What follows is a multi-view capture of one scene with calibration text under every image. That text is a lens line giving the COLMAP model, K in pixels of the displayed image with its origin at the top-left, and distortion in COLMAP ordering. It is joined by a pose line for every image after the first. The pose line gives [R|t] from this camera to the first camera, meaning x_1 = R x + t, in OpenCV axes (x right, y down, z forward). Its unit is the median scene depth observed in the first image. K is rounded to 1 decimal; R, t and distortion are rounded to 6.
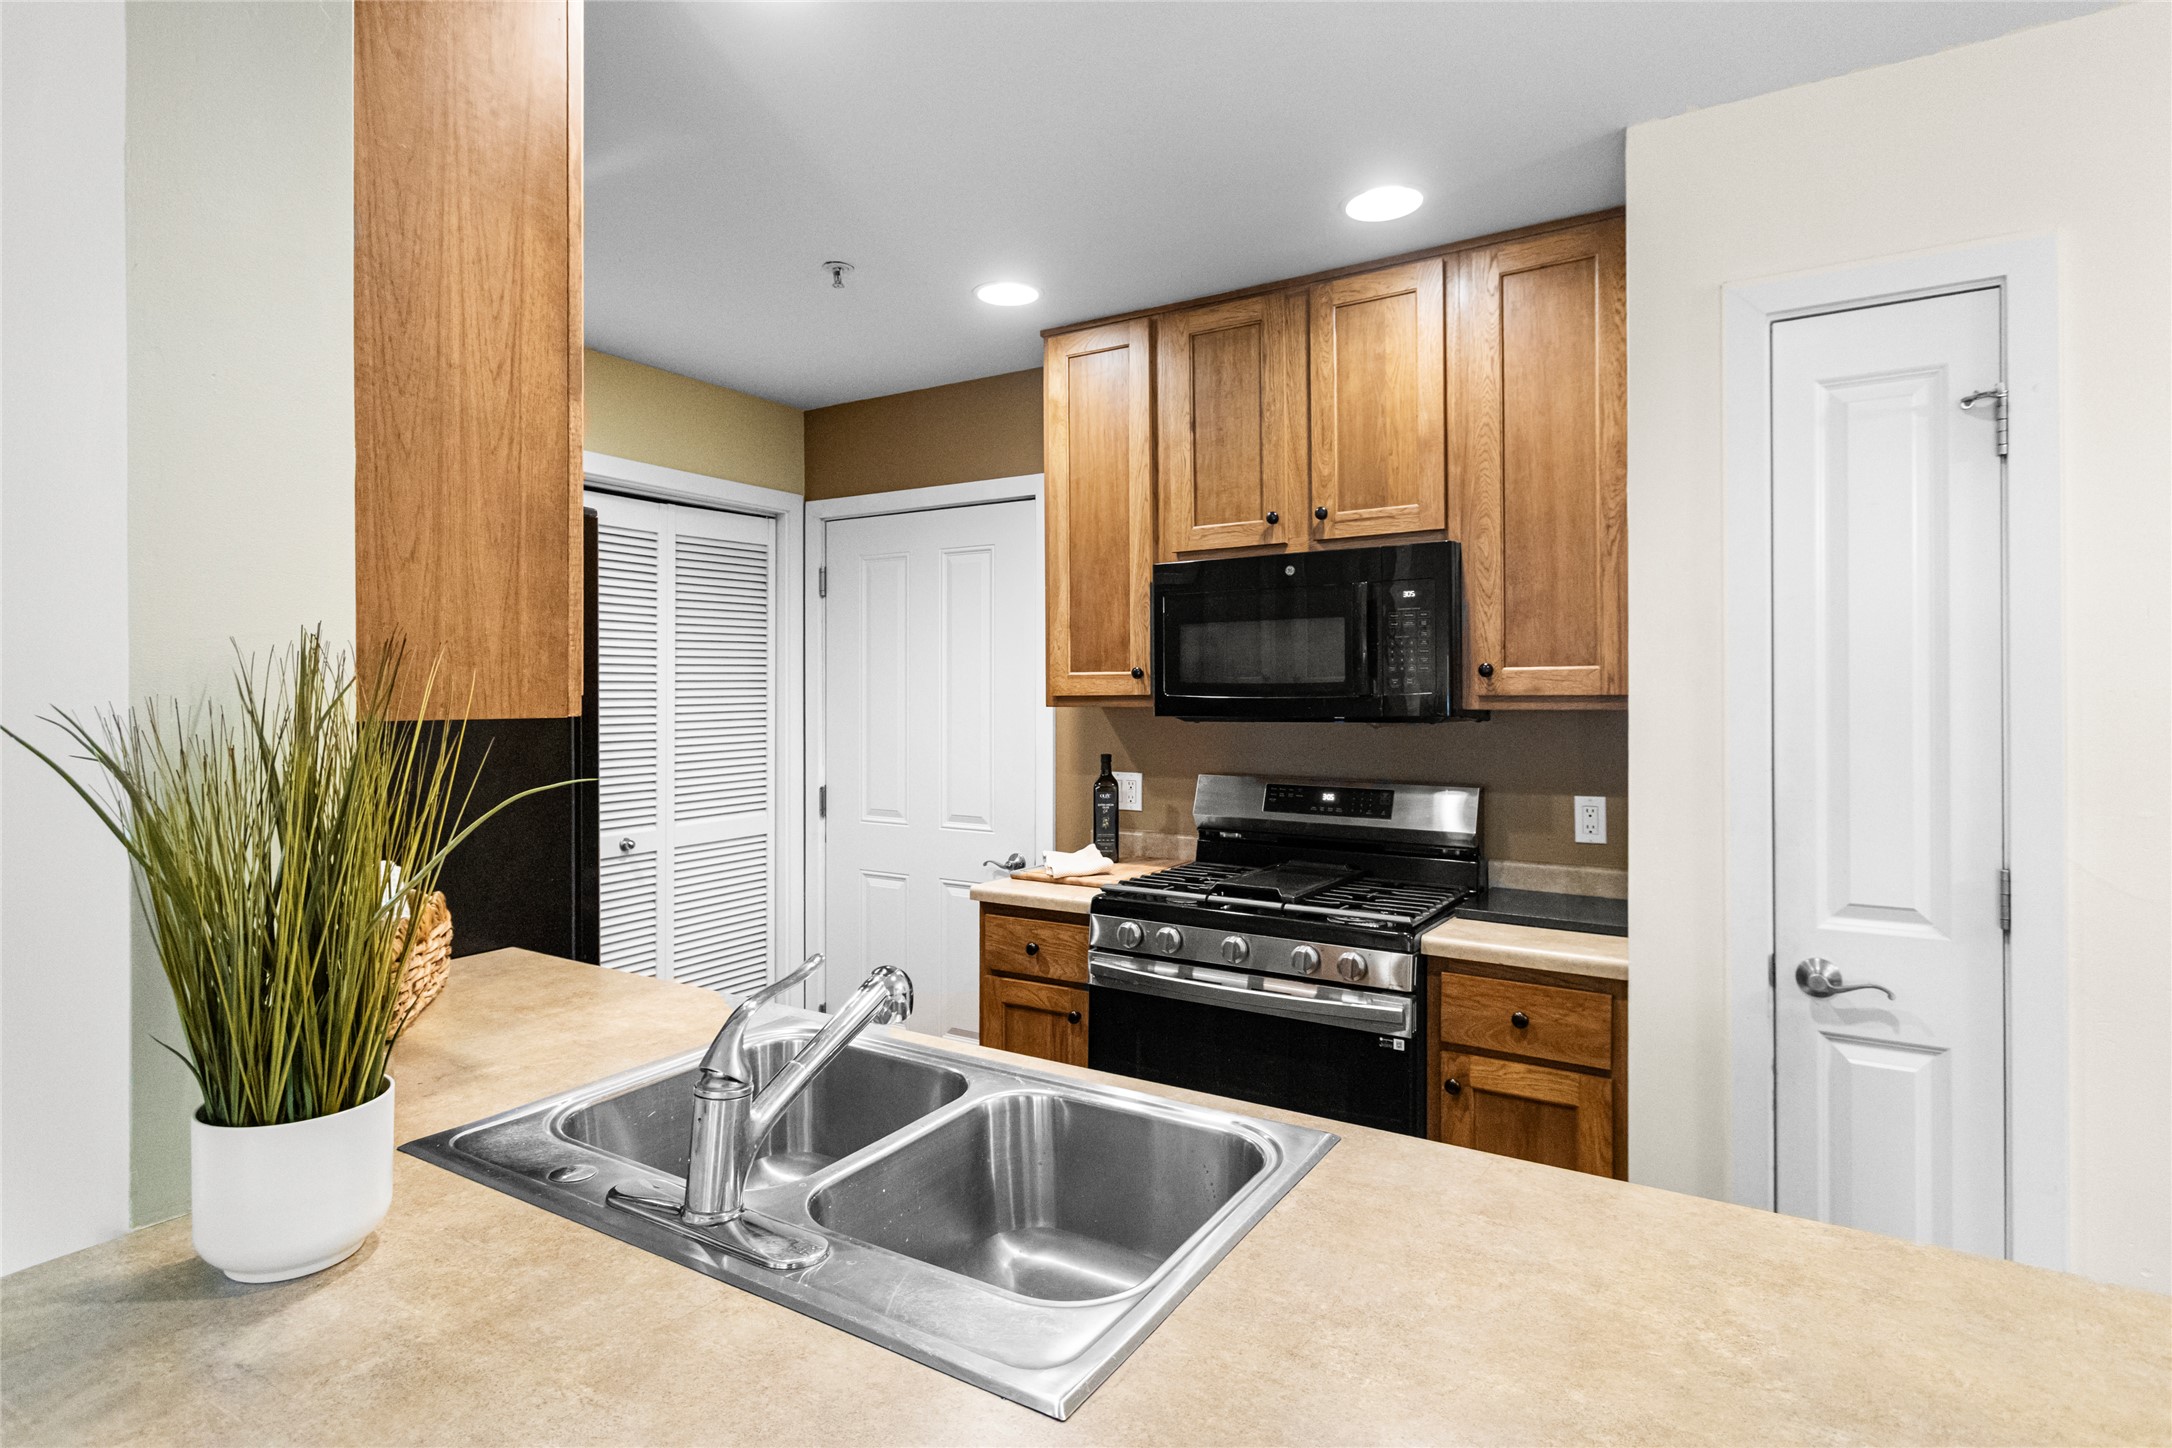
lens RADIAL K [[1127.2, 0, 1074.2], [0, 1127.2, 695.5], [0, 0, 1]] dist [0.004784, -0.000627]
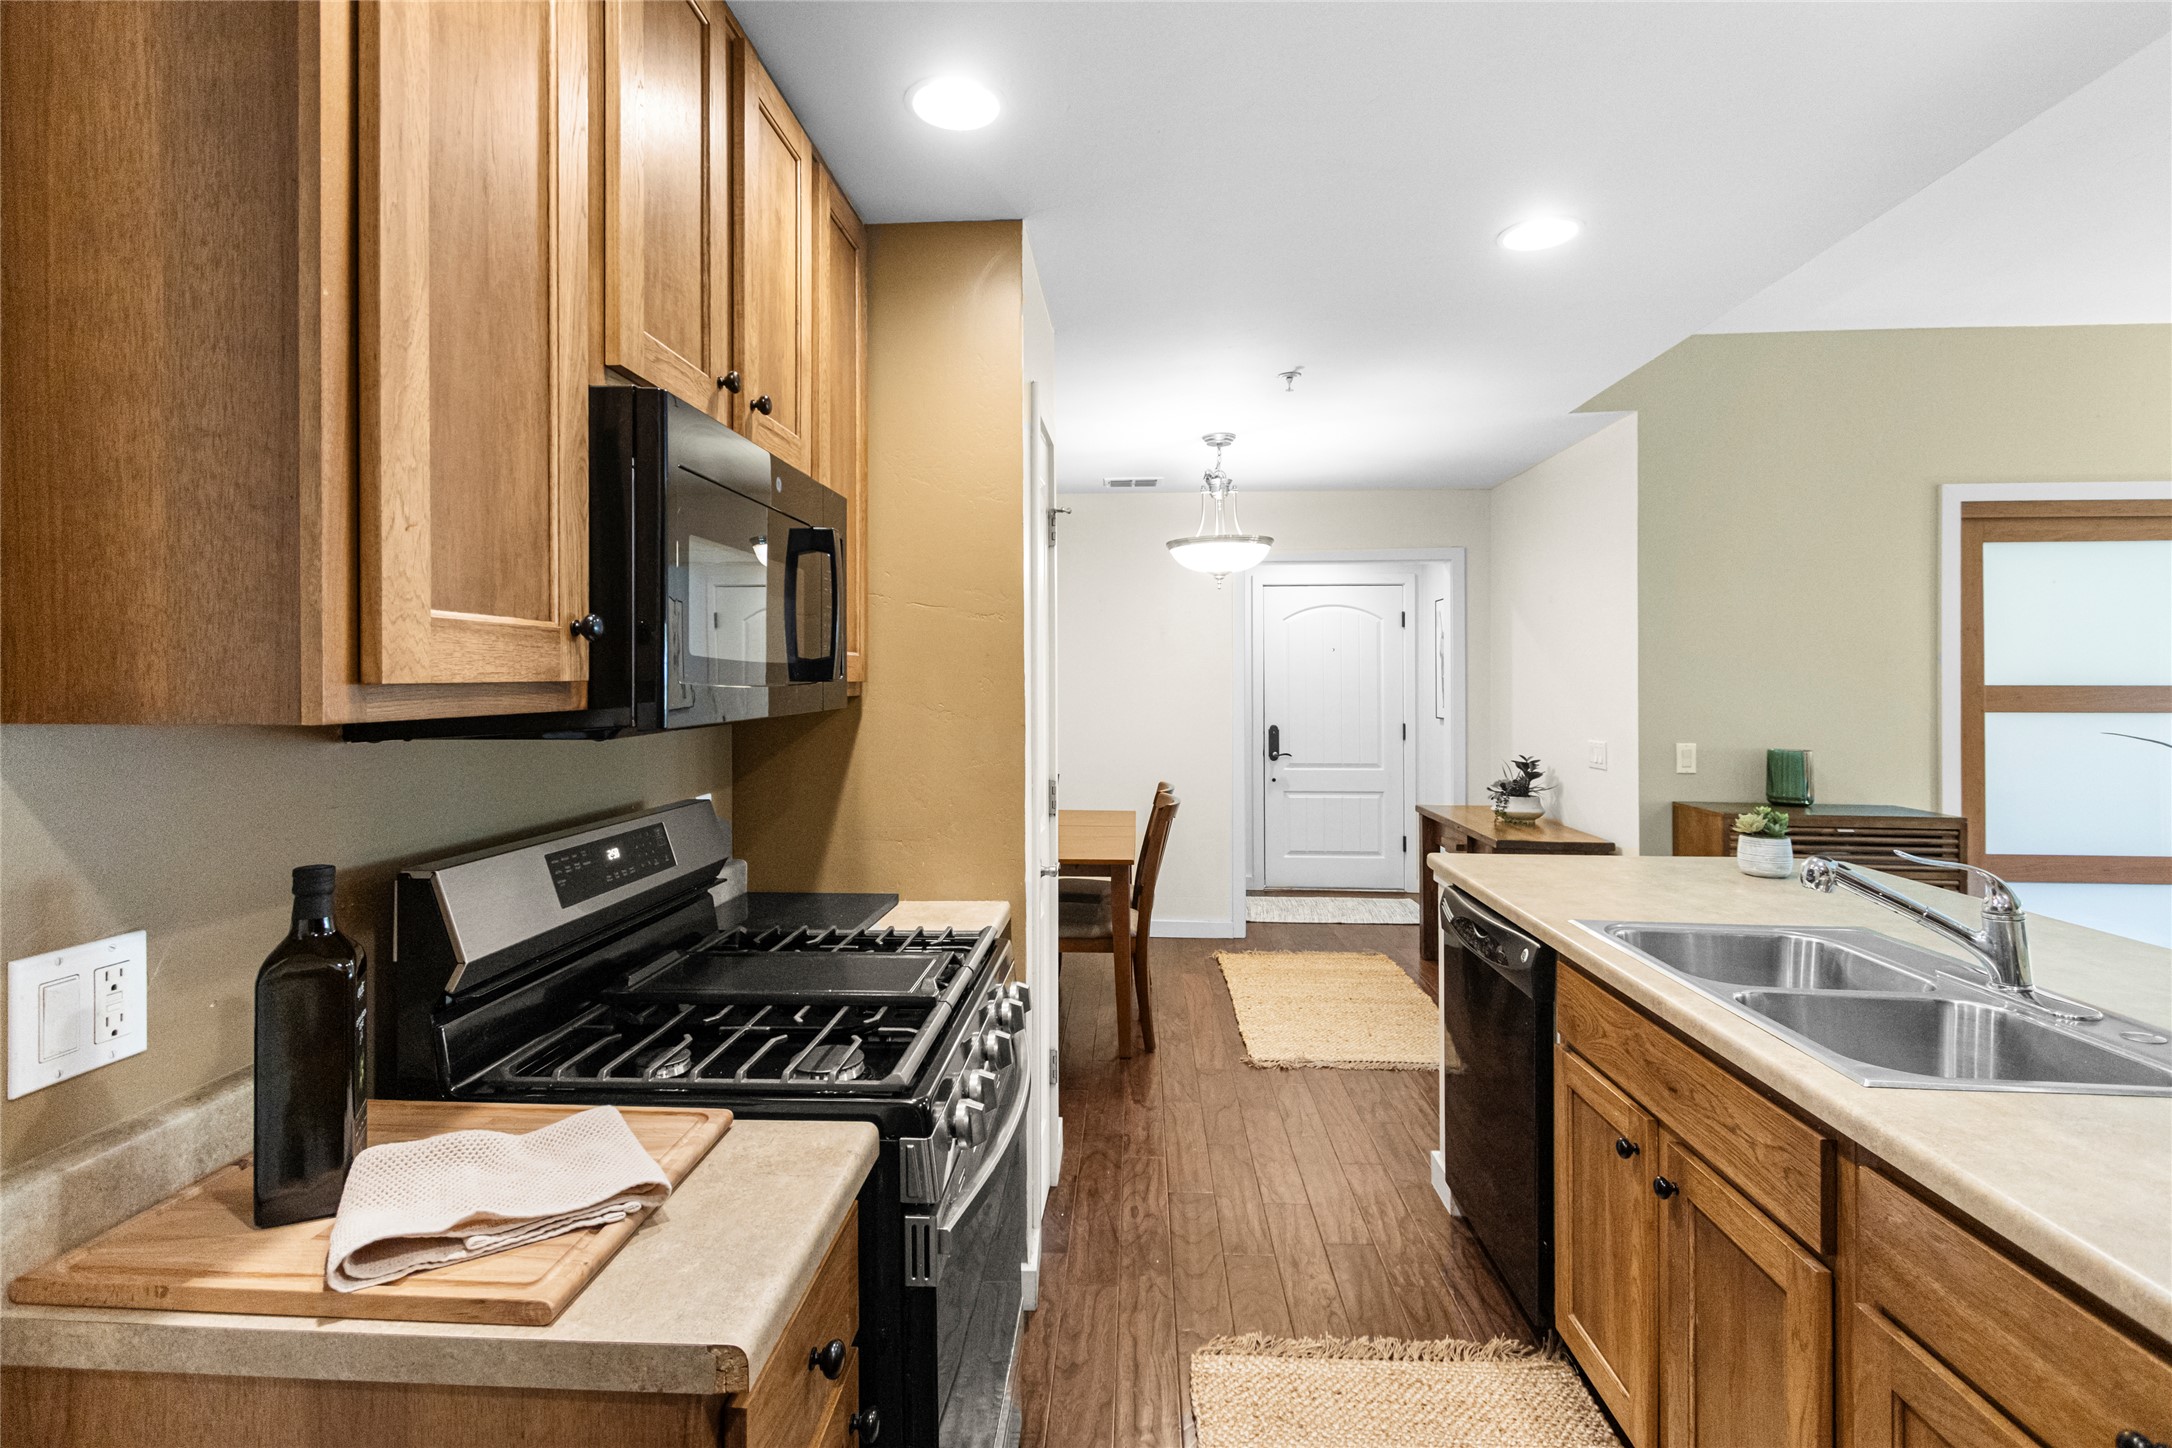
lens RADIAL K [[1017.0, 0, 1069.4], [0, 1017.0, 683.5], [0, 0, 1]] dist [0.009040, -0.000614]
pose [[-0.470524, -0.002213, 0.882384, -0.400265], [0.000118, 0.999997, 0.002571, -0.000778], [-0.882387, 0.001314, -0.470523, 1.161064]]
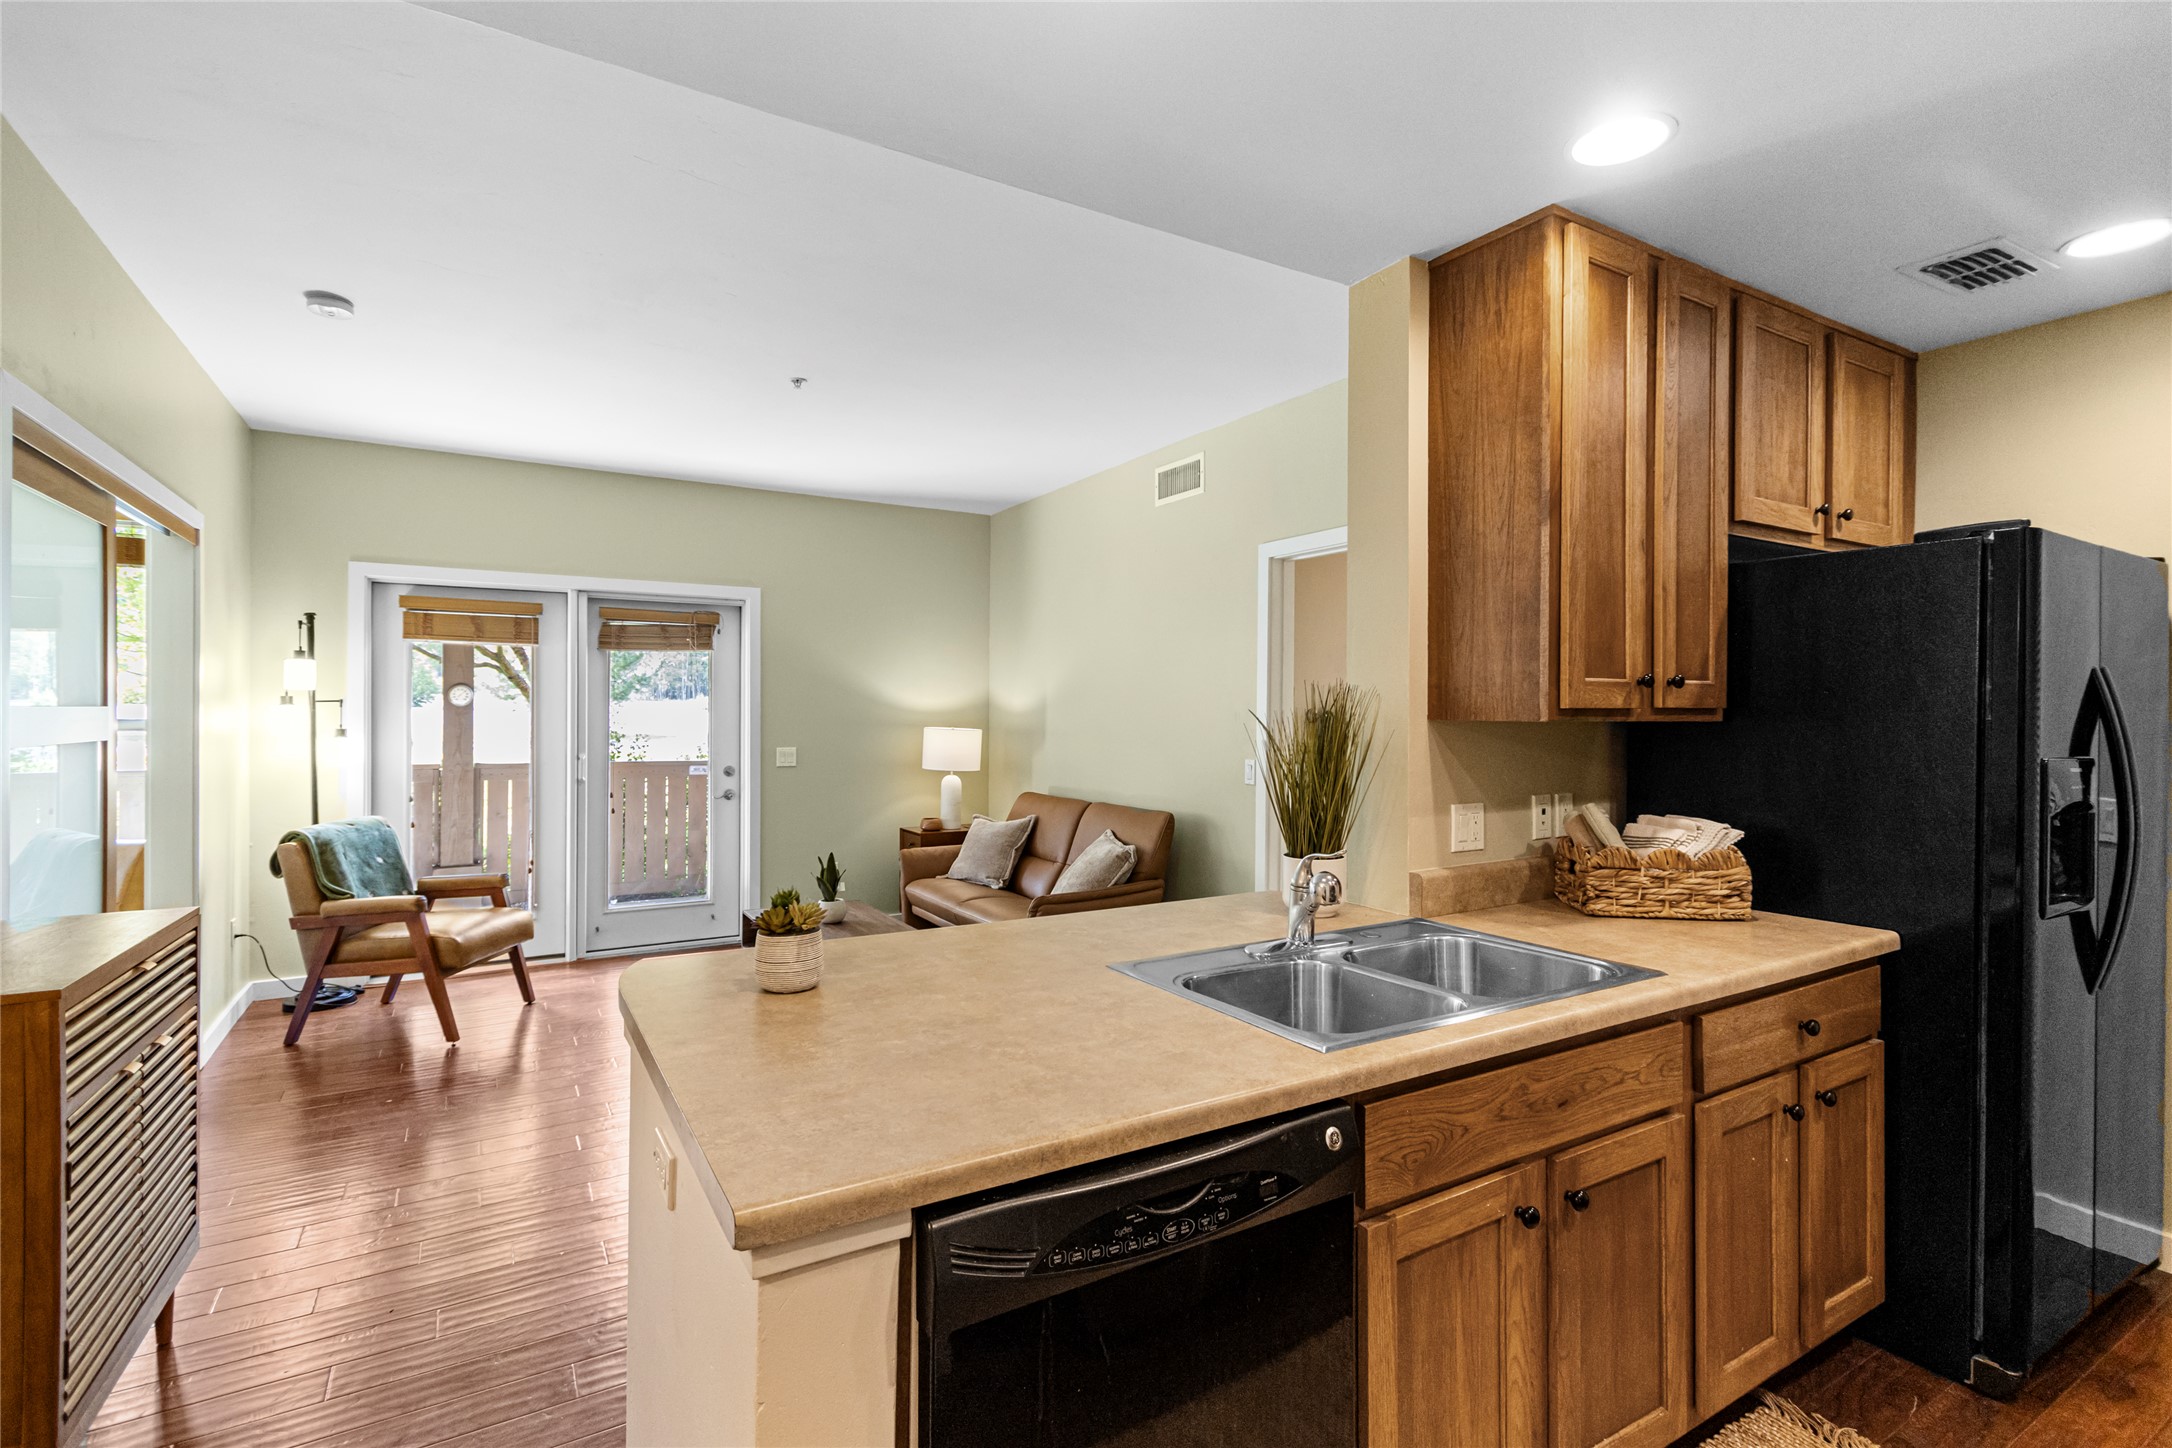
lens RADIAL K [[1007.6, 0, 1070.4], [0, 1007.6, 719.8], [0, 0, 1]] dist [0.004412, -0.000303]
pose [[-0.458006, 0.006267, -0.888927, 0.633511], [-0.006071, 0.999930, 0.010178, 0.002942], [0.888928, 0.010058, -0.457936, 0.581427]]
